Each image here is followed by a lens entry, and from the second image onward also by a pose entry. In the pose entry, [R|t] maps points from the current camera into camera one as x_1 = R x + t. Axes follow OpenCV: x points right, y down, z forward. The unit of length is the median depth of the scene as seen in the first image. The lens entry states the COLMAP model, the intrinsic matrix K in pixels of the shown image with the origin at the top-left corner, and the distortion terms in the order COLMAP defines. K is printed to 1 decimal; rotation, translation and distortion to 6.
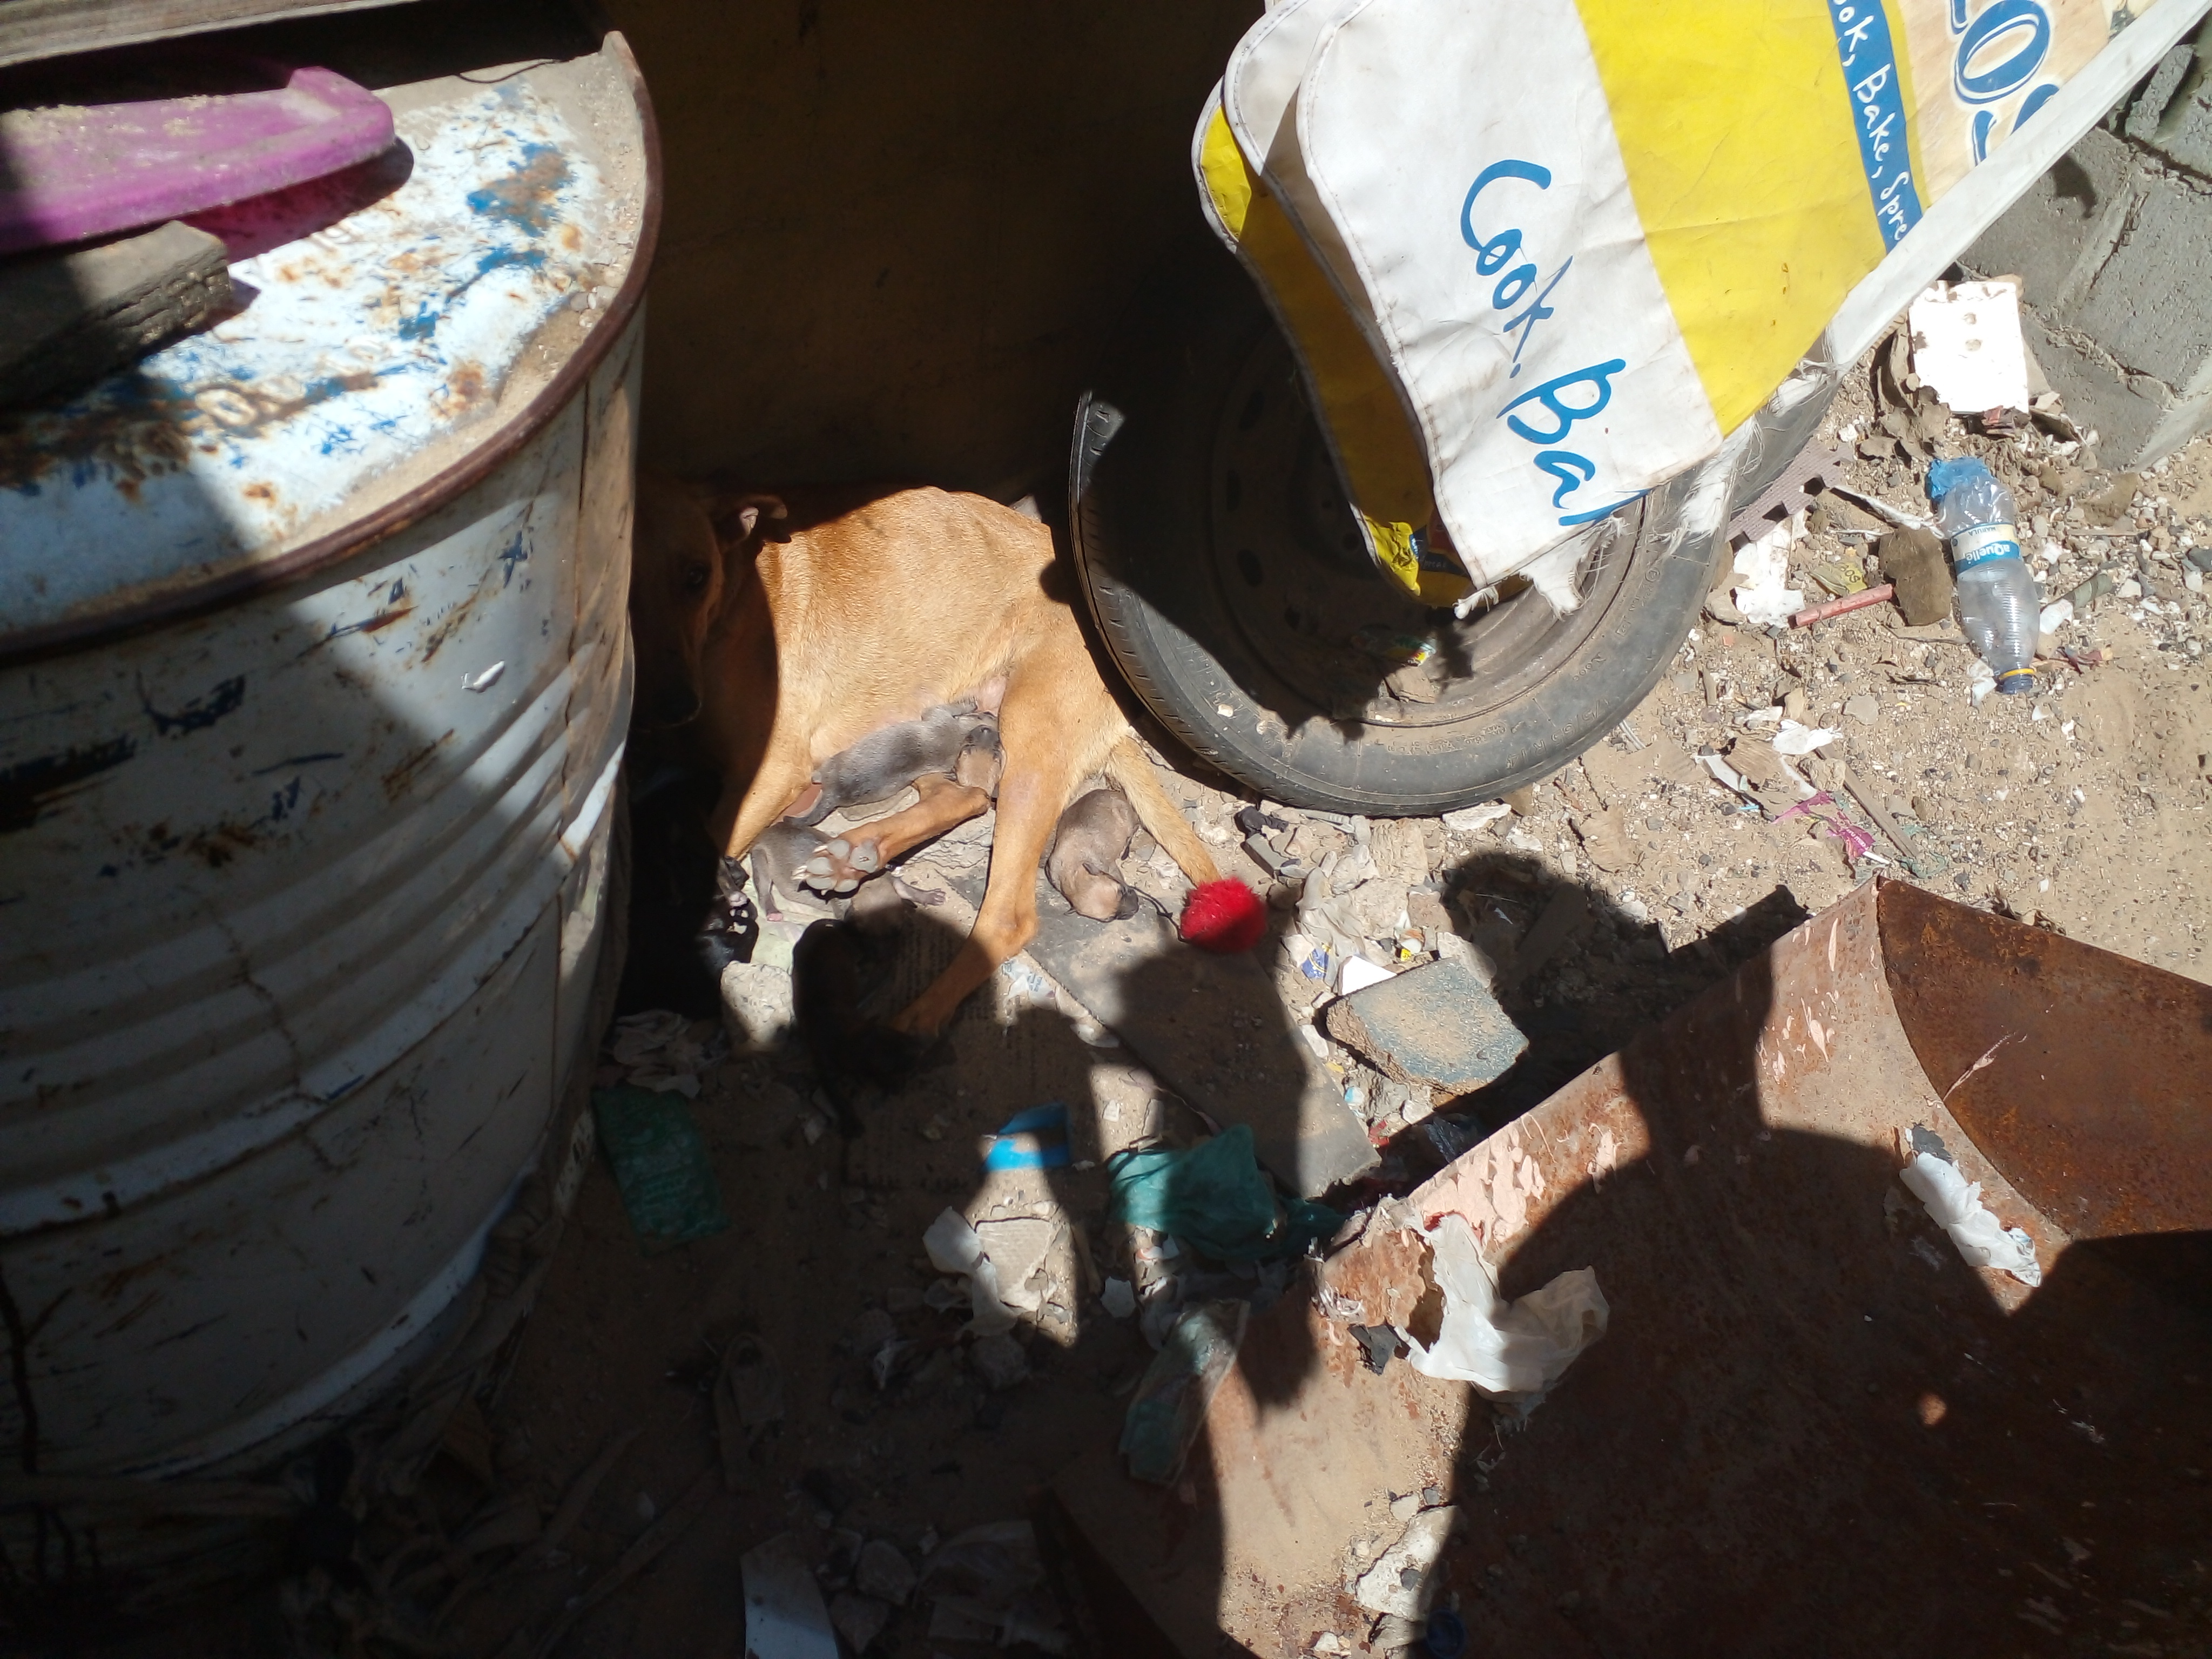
lens RADIAL K [[1765.9, 0, 1112.1], [0, 1765.9, 887.6], [0, 0, 1]] dist [0.049797, -0.100338]
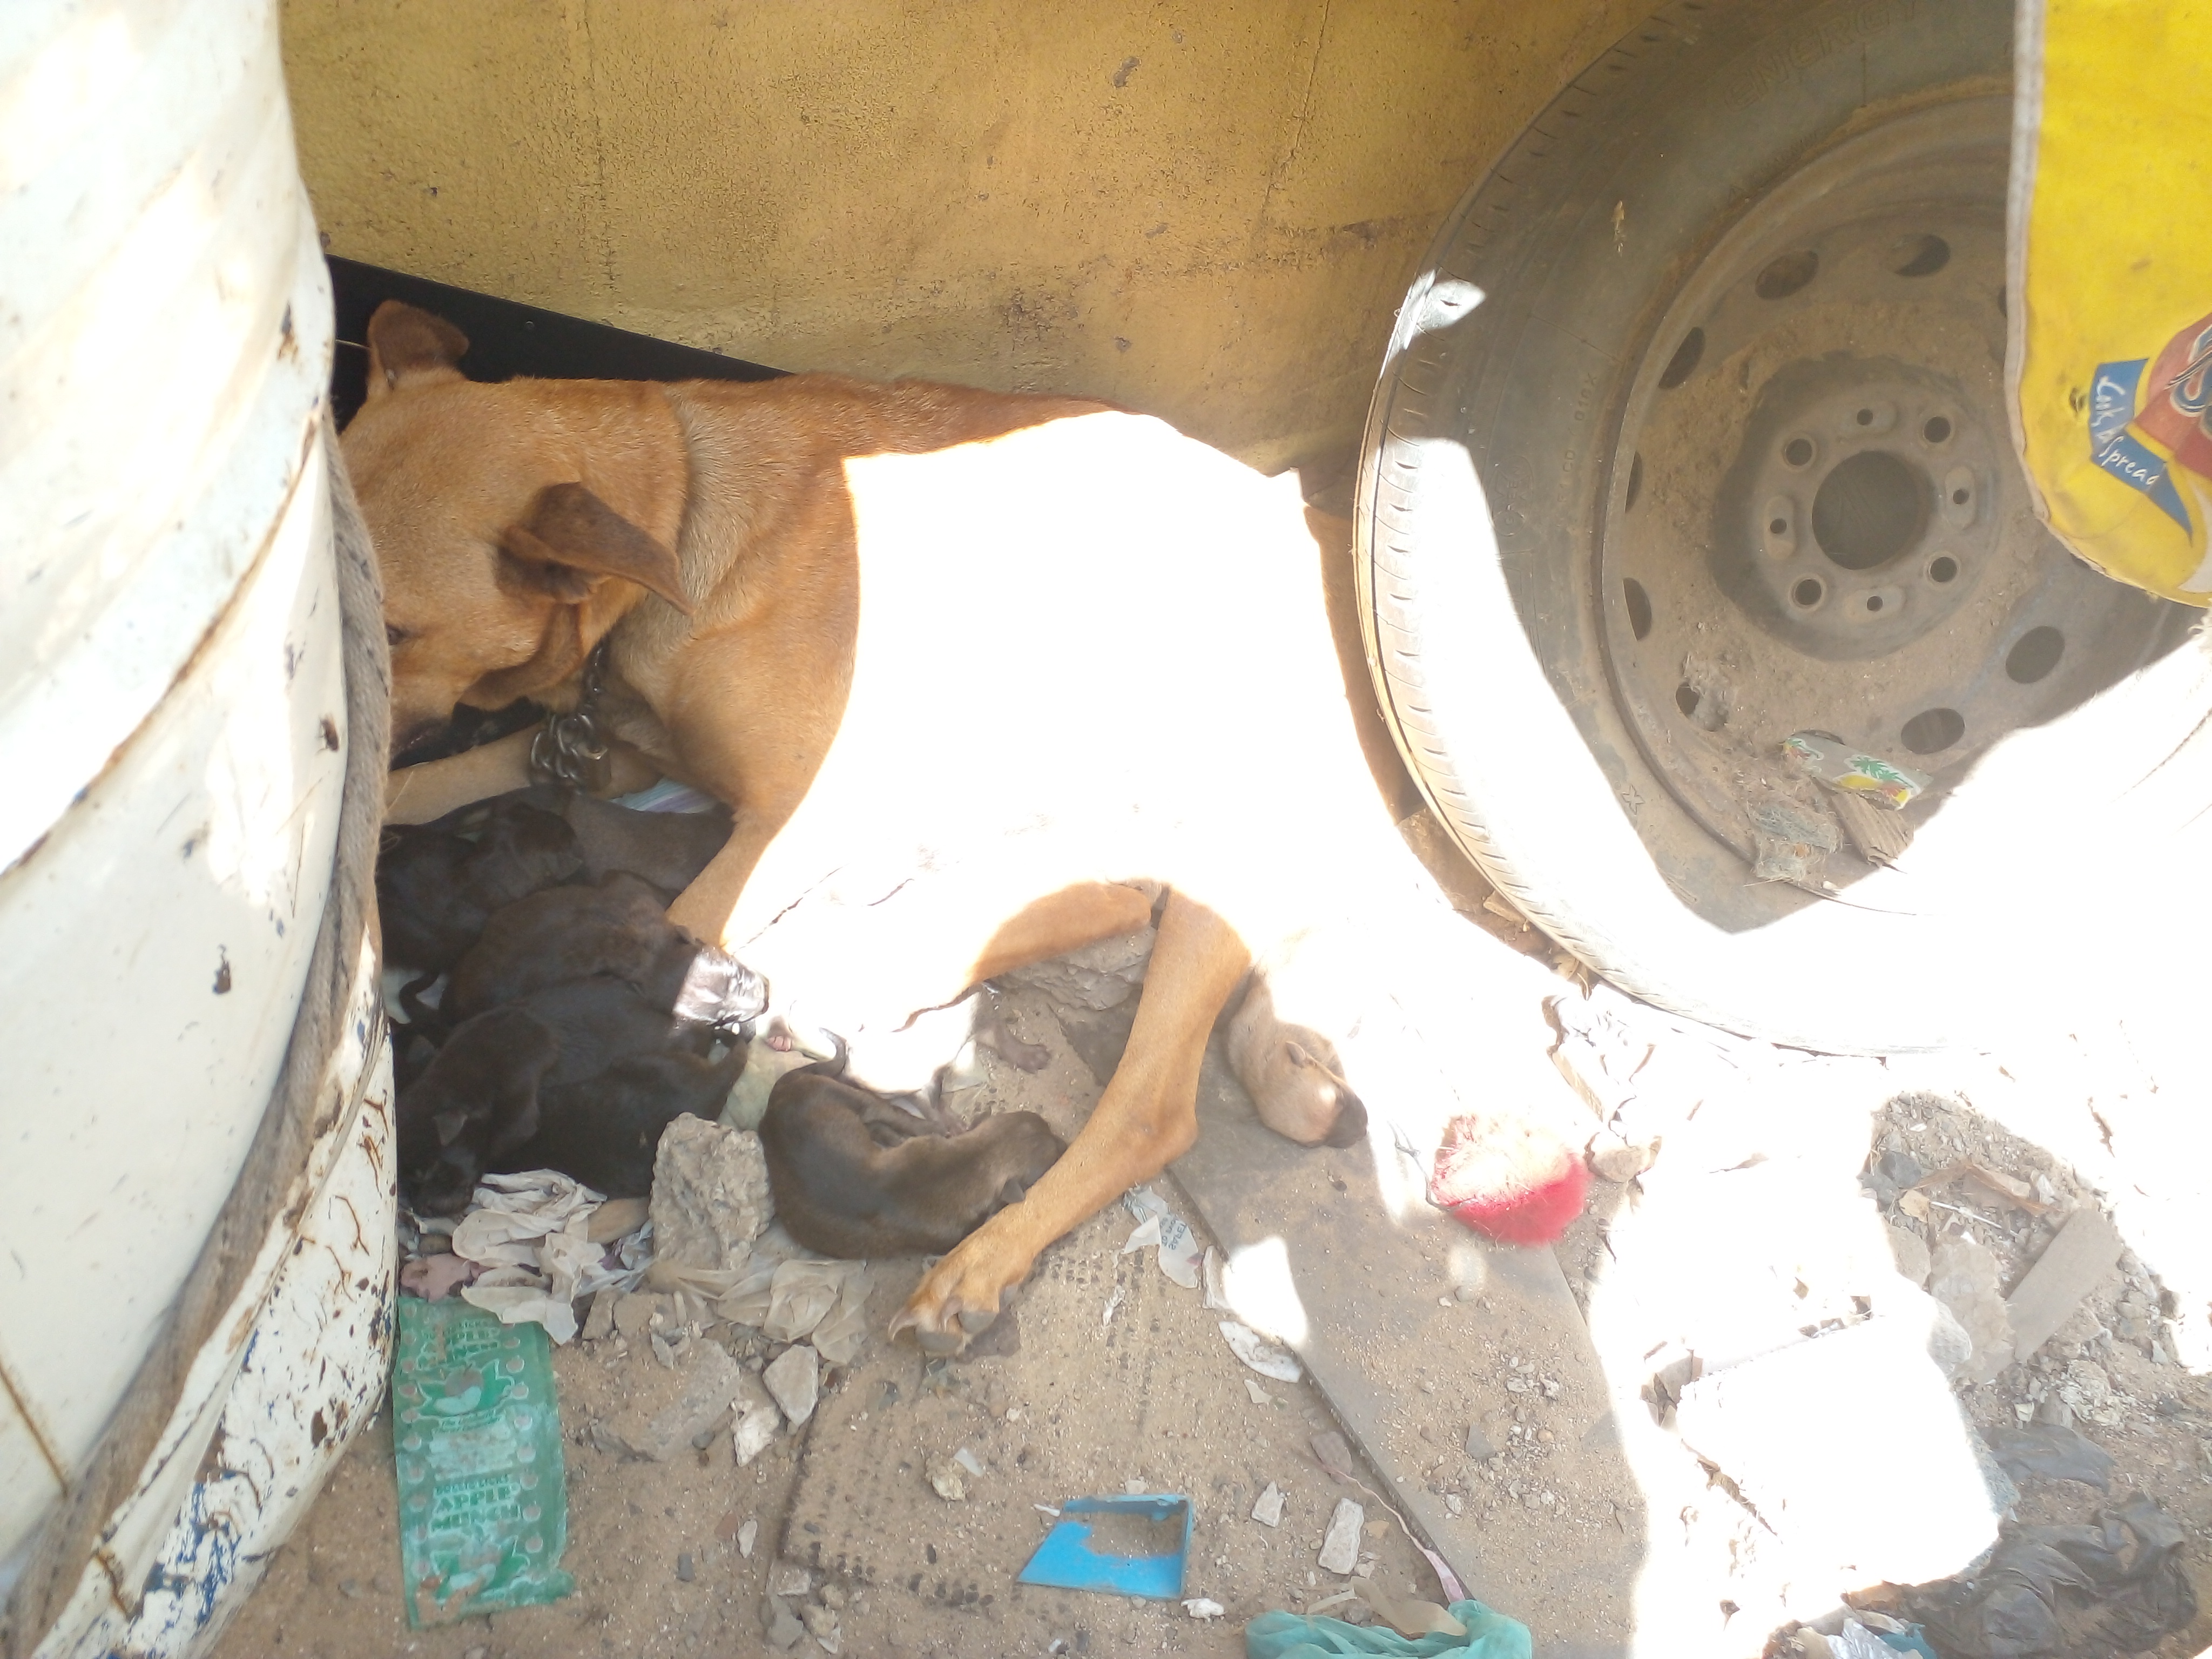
lens RADIAL K [[1765.9, 0, 1112.1], [0, 1765.9, 887.6], [0, 0, 1]] dist [0.049797, -0.100338]
pose [[0.981552, 0.161876, -0.101739, -0.022787], [-0.165723, 0.985700, -0.030517, -0.040032], [0.095345, 0.046815, 0.994343, 0.413656]]
